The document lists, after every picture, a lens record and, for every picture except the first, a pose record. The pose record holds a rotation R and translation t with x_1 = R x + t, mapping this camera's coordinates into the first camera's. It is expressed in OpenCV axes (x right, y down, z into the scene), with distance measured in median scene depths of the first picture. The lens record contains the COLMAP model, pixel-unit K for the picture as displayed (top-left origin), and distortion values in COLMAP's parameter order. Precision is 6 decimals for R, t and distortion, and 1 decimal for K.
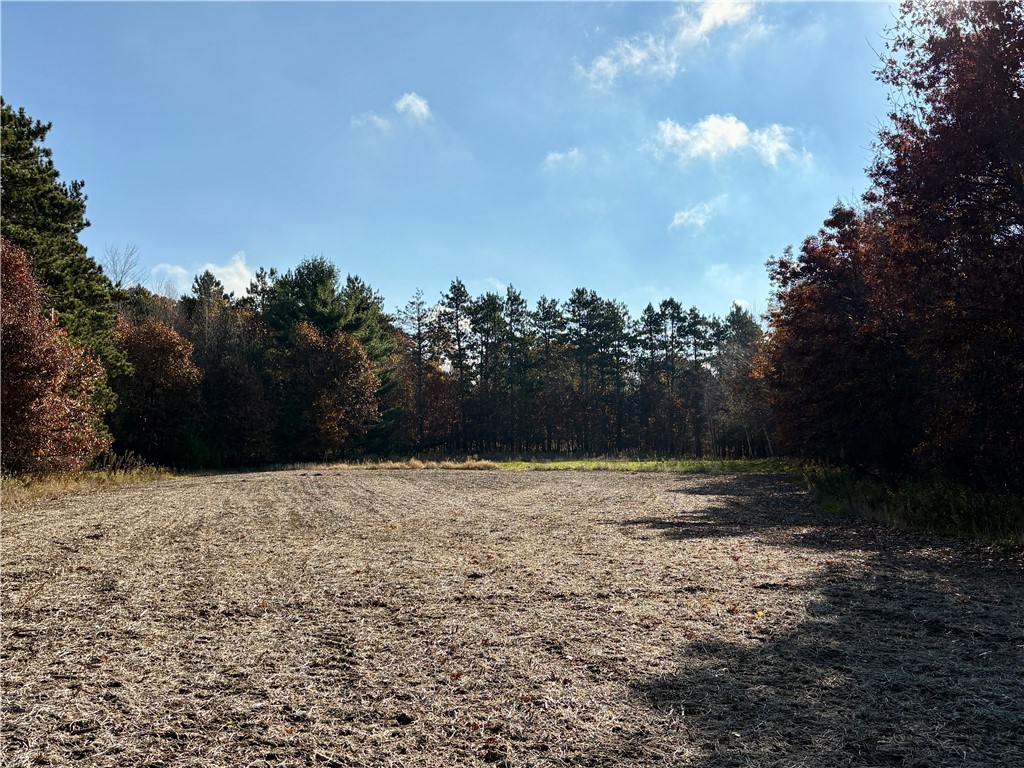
lens RADIAL K [[1058.8, 0, 510.2], [0, 1058.8, 386.0], [0, 0, 1]] dist [0.019773, 0.000000]
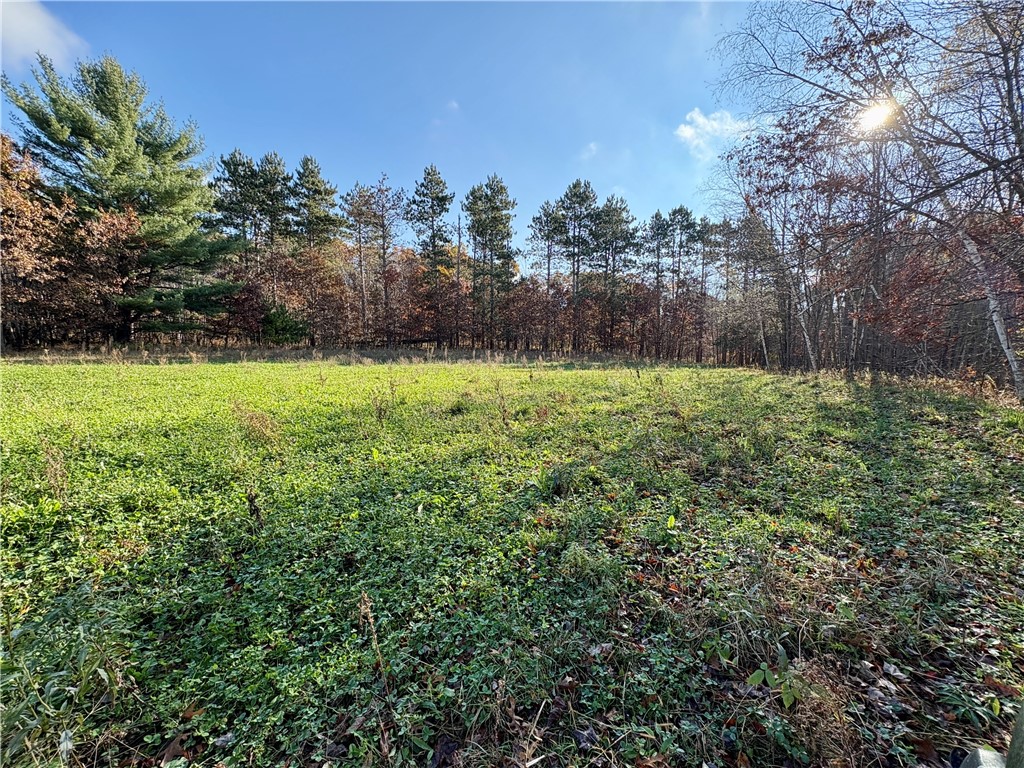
lens RADIAL K [[411.8, 0, 514.4], [0, 411.8, 388.8], [0, 0, 1]] dist [0.002432, 0.000164]
pose [[0.960888, 0.049906, -0.272405, 0.129768], [-0.007697, 0.988062, 0.153865, 0.039070], [0.276832, -0.145750, 0.949801, 0.620238]]
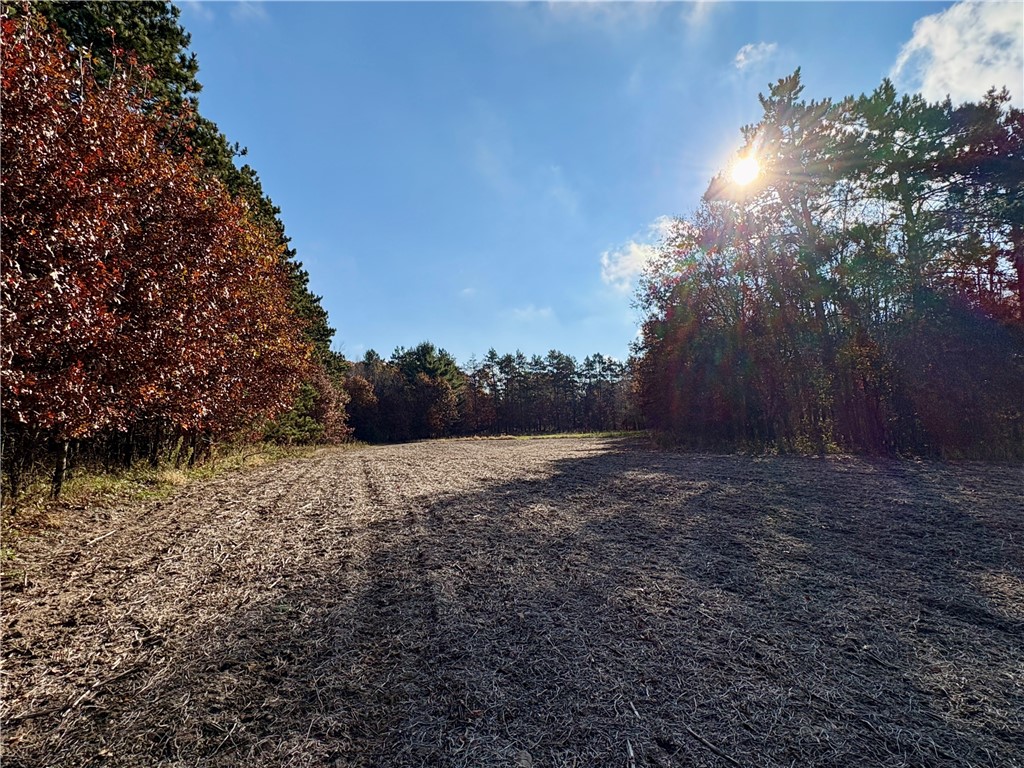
lens RADIAL K [[563.5, 0, 511.3], [0, 563.5, 382.2], [0, 0, 1]] dist [-0.001023, 0.000011]
pose [[0.999350, -0.033772, -0.012626, -0.001120], [0.033389, 0.999009, -0.029429, -0.001486], [0.013607, 0.028988, 0.999487, -0.079618]]
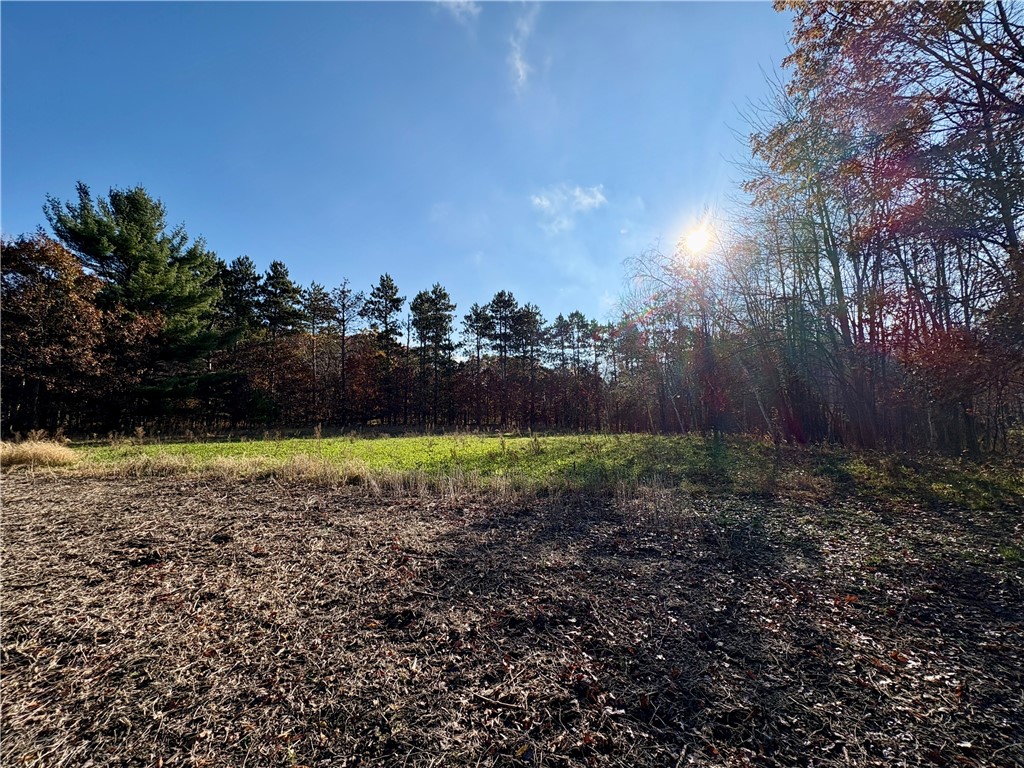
lens RADIAL K [[411.8, 0, 510.9], [0, 411.8, 387.5], [0, 0, 1]] dist [0.002432, 0.000164]
pose [[0.999409, -0.002347, -0.034296, 0.097929], [0.001296, 0.999529, -0.030653, 0.035221], [0.034352, 0.030591, 0.998942, 0.544224]]
